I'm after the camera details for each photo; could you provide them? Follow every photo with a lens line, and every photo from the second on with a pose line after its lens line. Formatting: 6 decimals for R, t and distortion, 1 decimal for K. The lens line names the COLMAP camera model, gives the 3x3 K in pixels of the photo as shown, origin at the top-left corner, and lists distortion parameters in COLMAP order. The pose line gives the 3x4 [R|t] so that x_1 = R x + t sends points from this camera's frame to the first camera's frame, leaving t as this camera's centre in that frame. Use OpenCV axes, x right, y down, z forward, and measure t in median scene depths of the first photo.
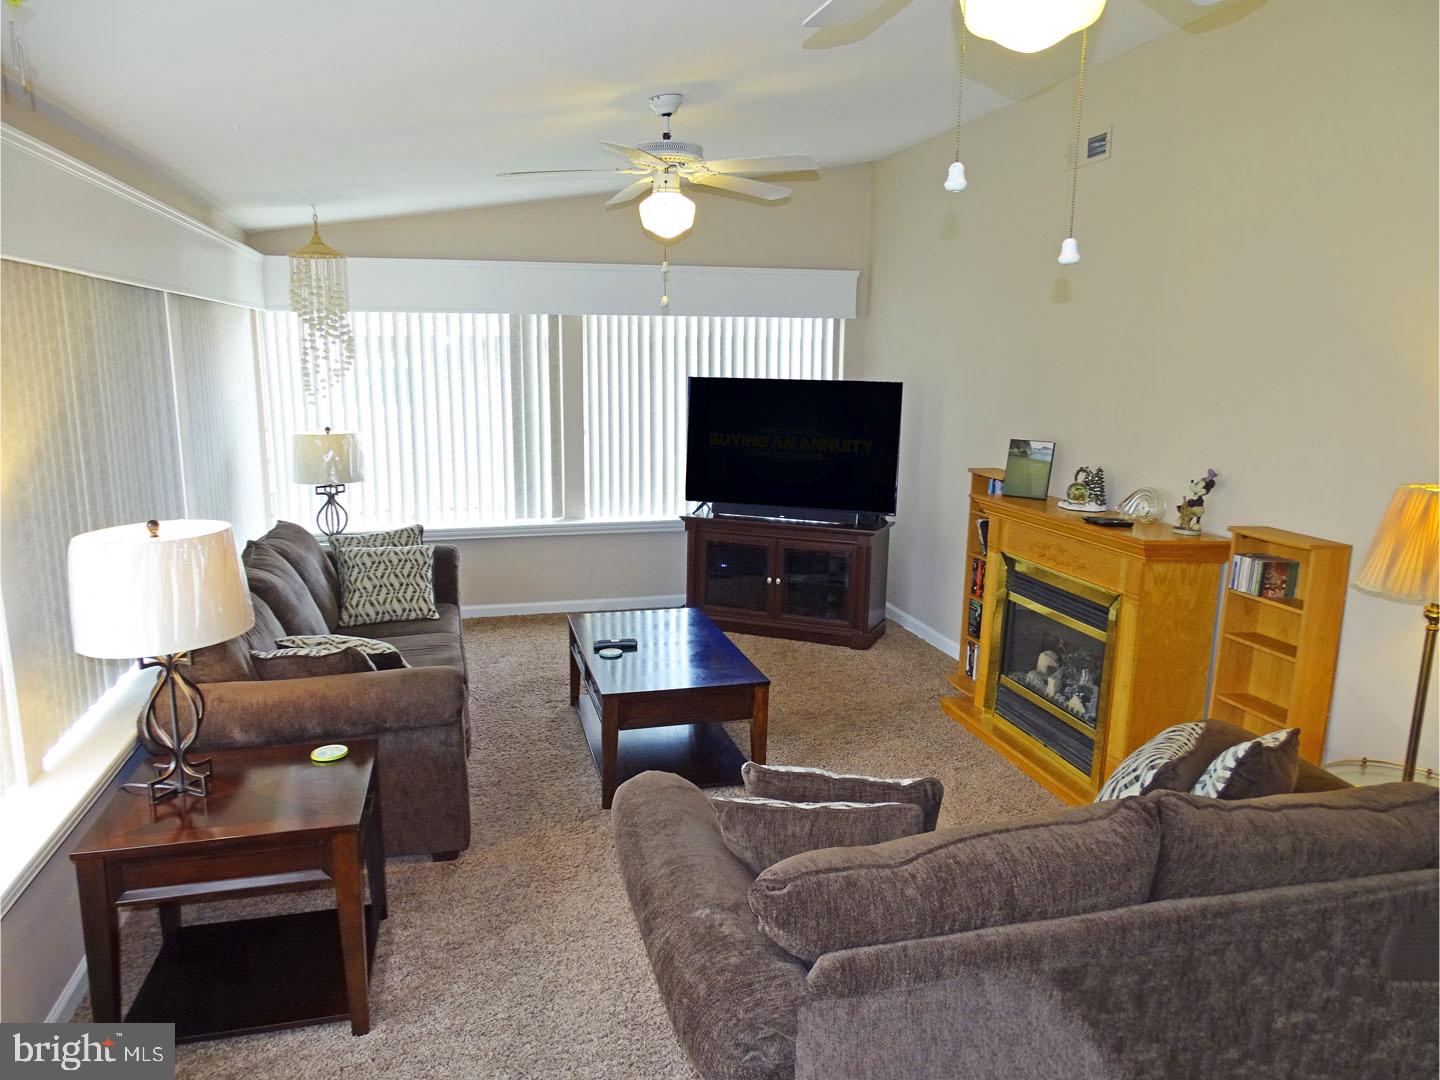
lens RADIAL K [[1031.8, 0, 720.0], [0, 1031.8, 540.0], [0, 0, 1]] dist [0.001374, -0.002243]
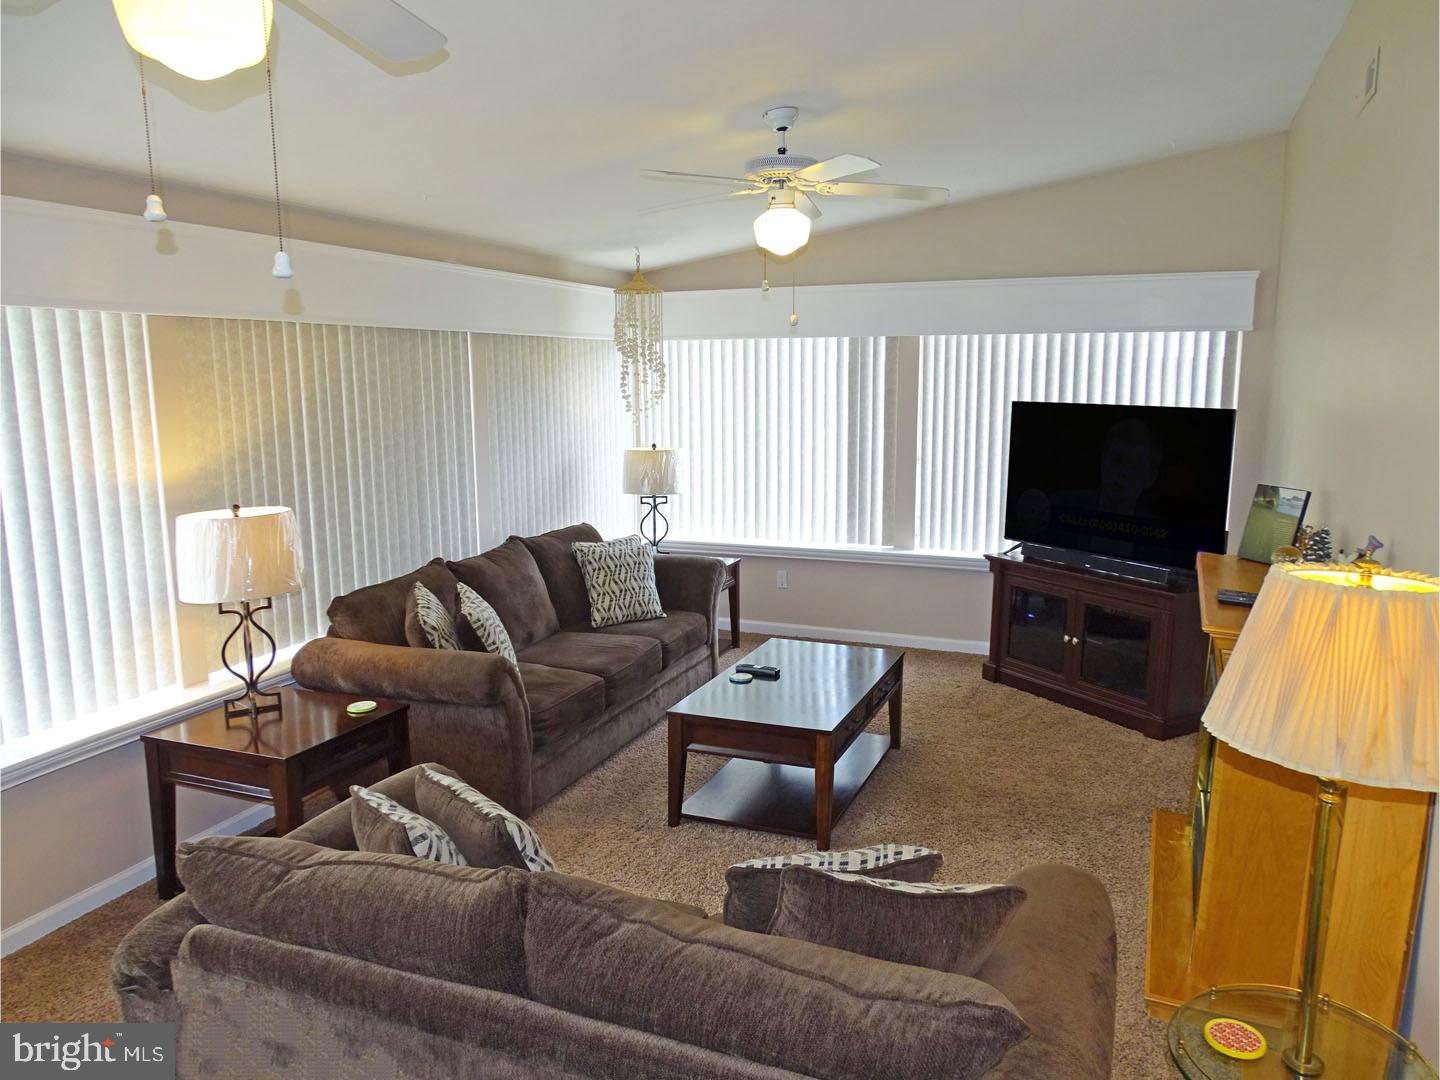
lens RADIAL K [[1069.7, 0, 720.0], [0, 1069.7, 540.0], [0, 0, 1]] dist [0.000861, -0.003752]
pose [[0.802068, 0.082766, -0.591470, 0.330471], [-0.100717, 0.994912, 0.002641, -0.015342], [0.588679, 0.057453, 0.806323, 0.110943]]
